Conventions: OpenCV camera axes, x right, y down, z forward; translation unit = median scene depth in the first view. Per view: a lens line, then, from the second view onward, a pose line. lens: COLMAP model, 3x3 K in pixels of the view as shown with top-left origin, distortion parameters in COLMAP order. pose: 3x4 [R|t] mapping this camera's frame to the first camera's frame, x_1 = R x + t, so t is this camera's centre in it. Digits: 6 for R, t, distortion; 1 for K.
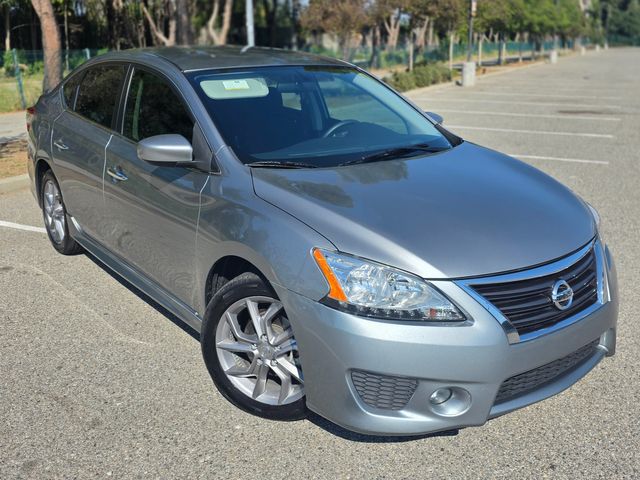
lens RADIAL K [[638.4, 0, 310.9], [0, 638.4, 229.9], [0, 0, 1]] dist [0.076968, -0.116833]
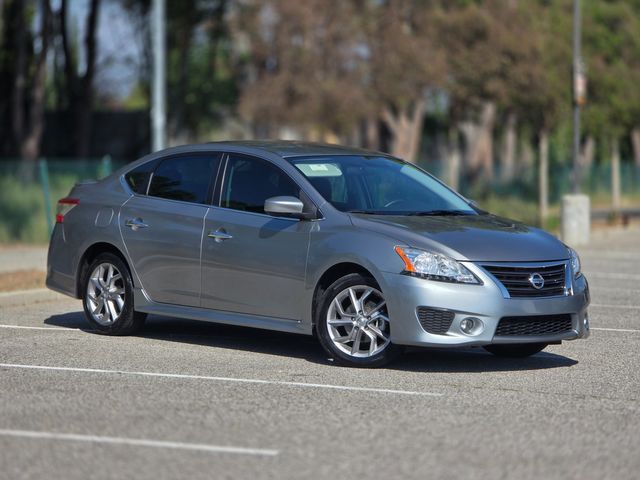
lens RADIAL K [[2124.2, 0, 320.0], [0, 2124.2, 240.0], [0, 0, 1]] dist [0.341157, -1.944773]
pose [[0.996254, 0.016907, 0.084808, -0.076402], [0.004166, 0.970179, -0.242354, 0.155912], [-0.086376, 0.241799, 0.966474, -0.508967]]
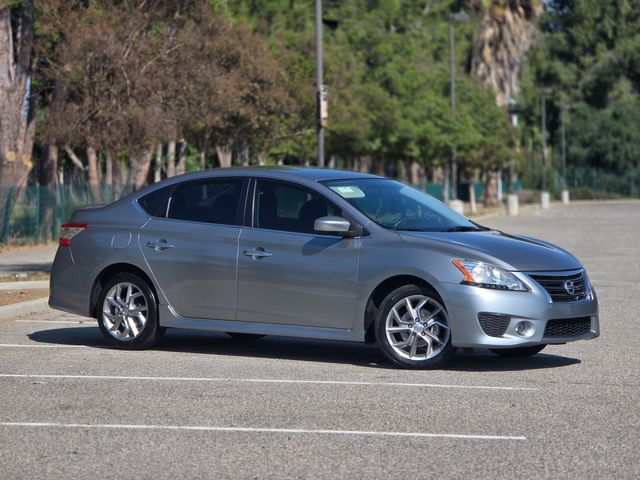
lens RADIAL K [[2124.2, 0, 320.0], [0, 2124.2, 240.0], [0, 0, 1]] dist [0.341157, -1.944773]
pose [[0.955325, -0.002405, 0.295549, -0.251868], [0.077612, 0.966916, -0.243001, 0.166042], [-0.285187, 0.255082, 0.923906, -0.538490]]
